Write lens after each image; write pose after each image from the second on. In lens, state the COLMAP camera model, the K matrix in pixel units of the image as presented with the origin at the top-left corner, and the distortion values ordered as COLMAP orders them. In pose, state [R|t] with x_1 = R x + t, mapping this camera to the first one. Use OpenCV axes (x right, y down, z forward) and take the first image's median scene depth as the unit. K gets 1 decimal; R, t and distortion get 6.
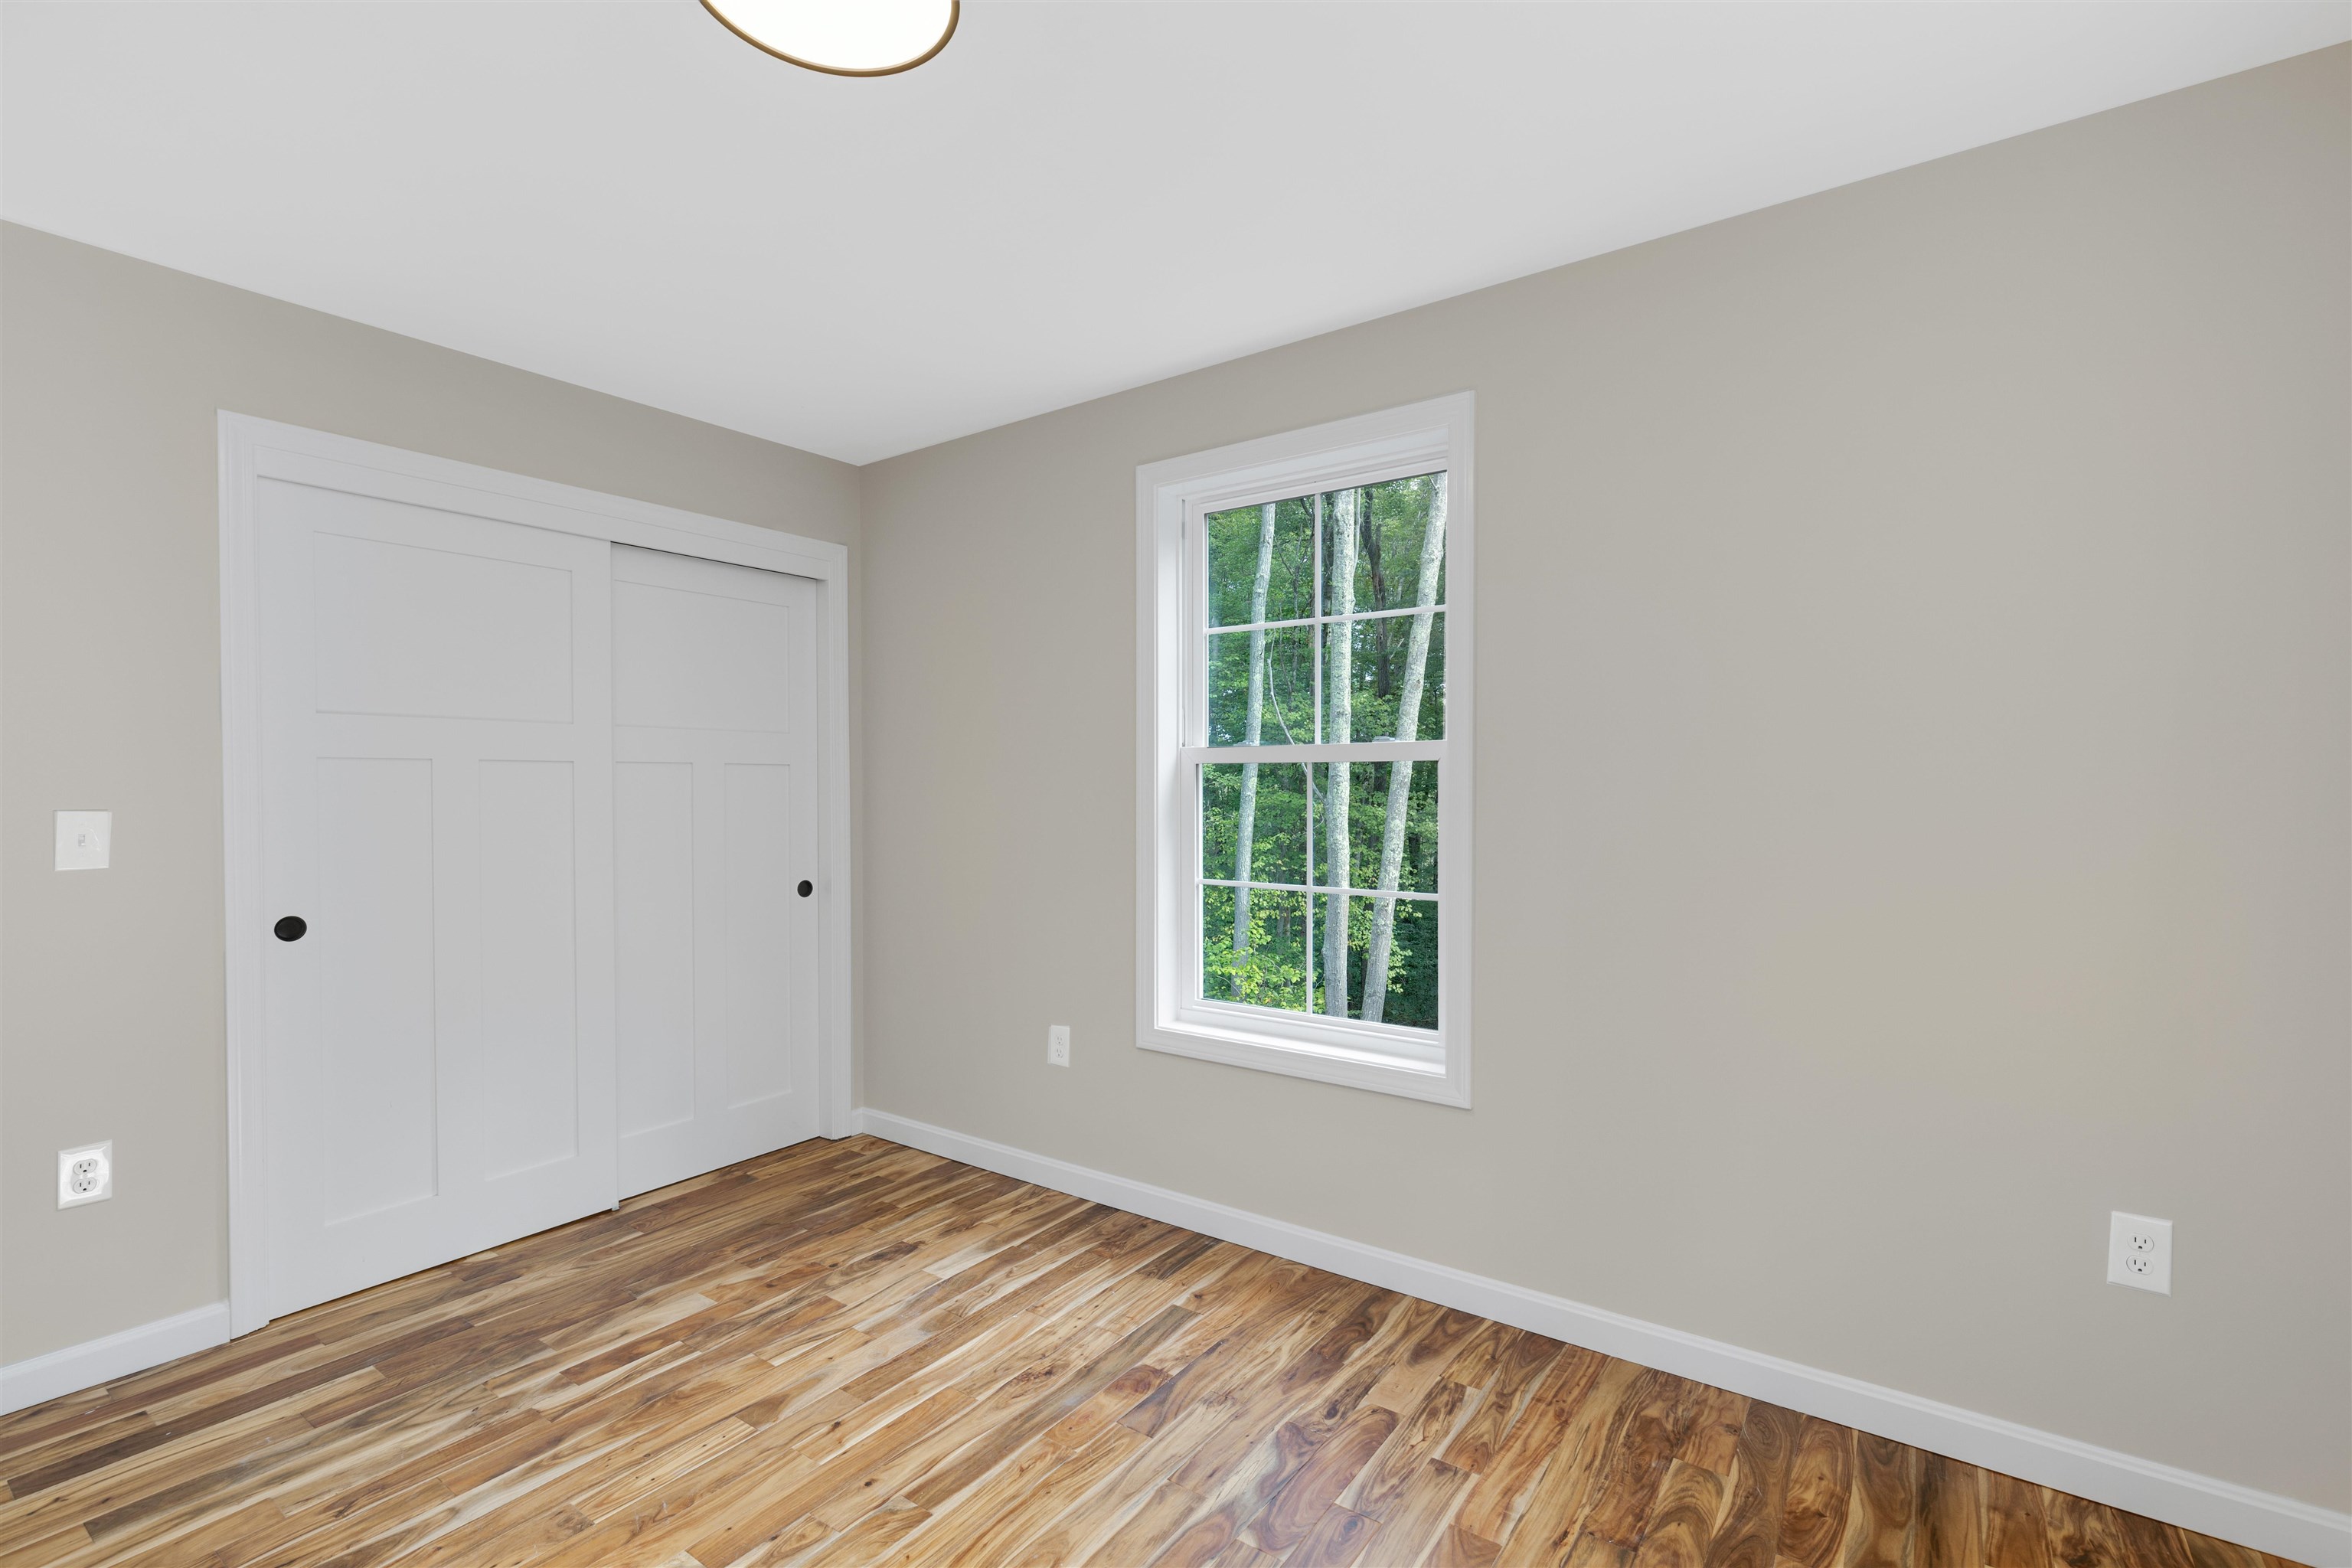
lens RADIAL K [[1040.4, 0, 1189.4], [0, 1040.4, 790.3], [0, 0, 1]] dist [0.011177, -0.001472]
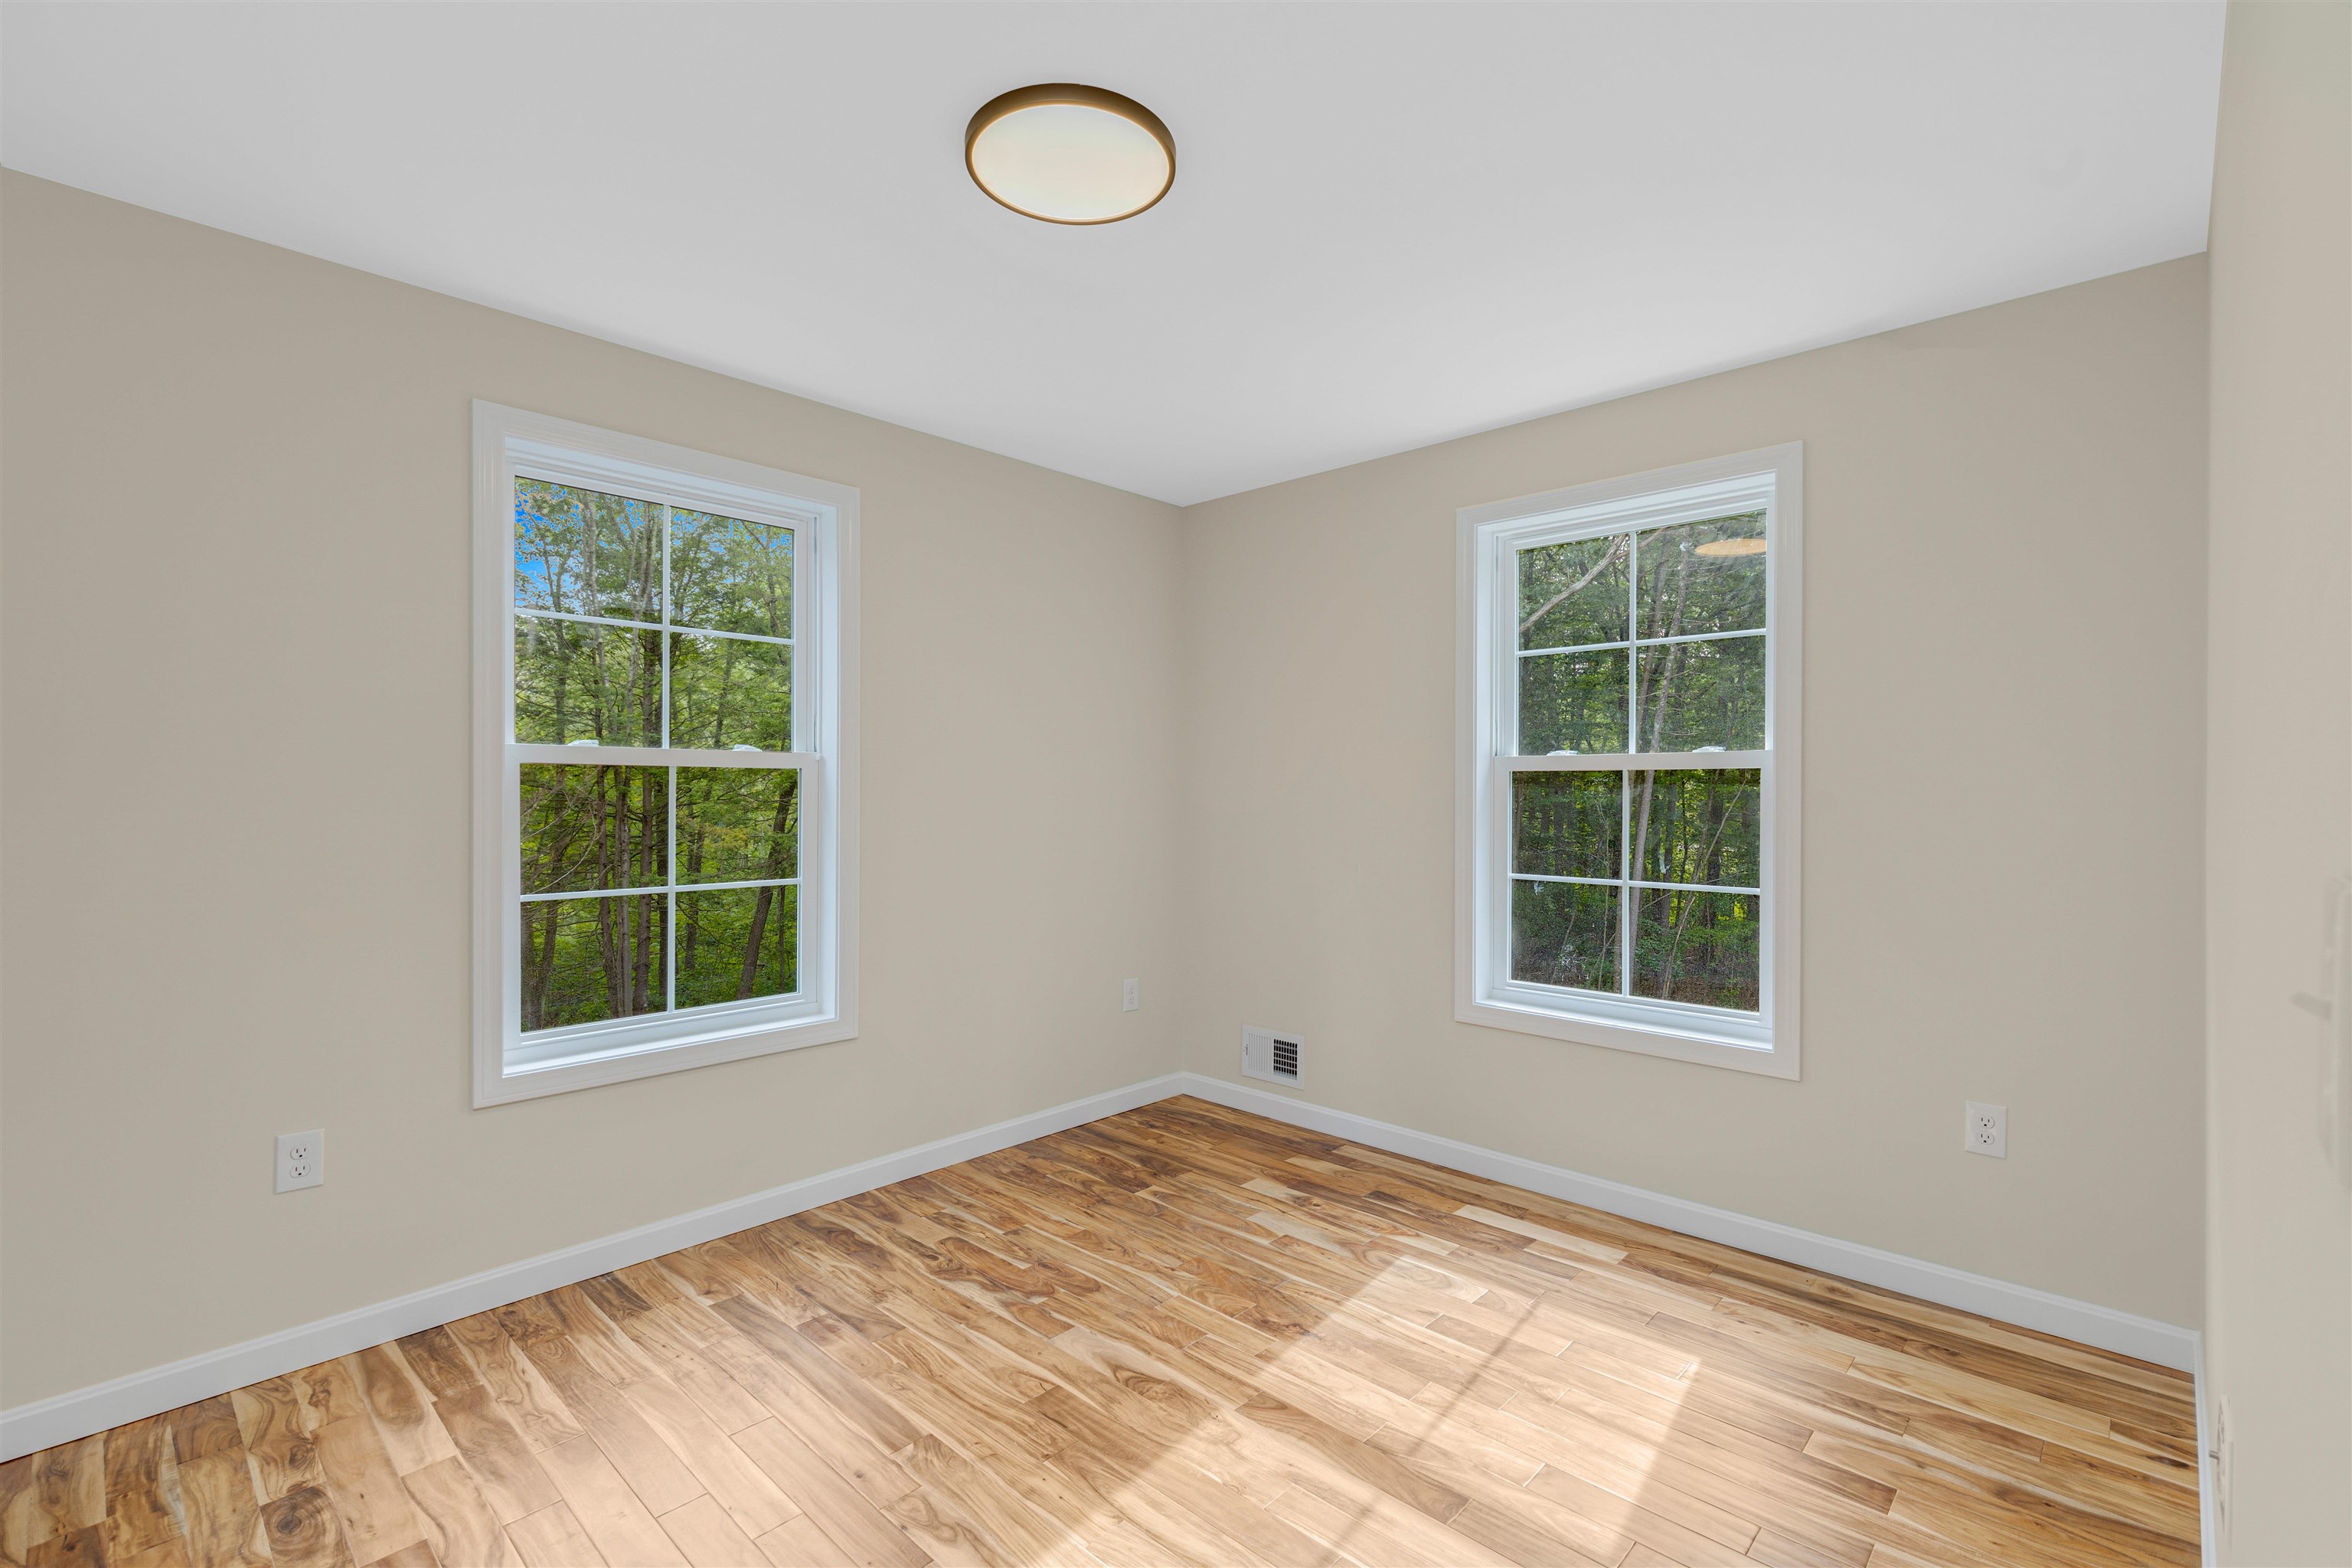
lens RADIAL K [[1040.4, 0, 1195.1], [0, 1040.4, 787.1], [0, 0, 1]] dist [0.011177, -0.001472]
pose [[0.141147, -0.001051, 0.989988, -1.036260], [0.000105, 0.999999, 0.001047, -0.008312], [-0.989989, -0.000043, 0.141147, 0.432691]]
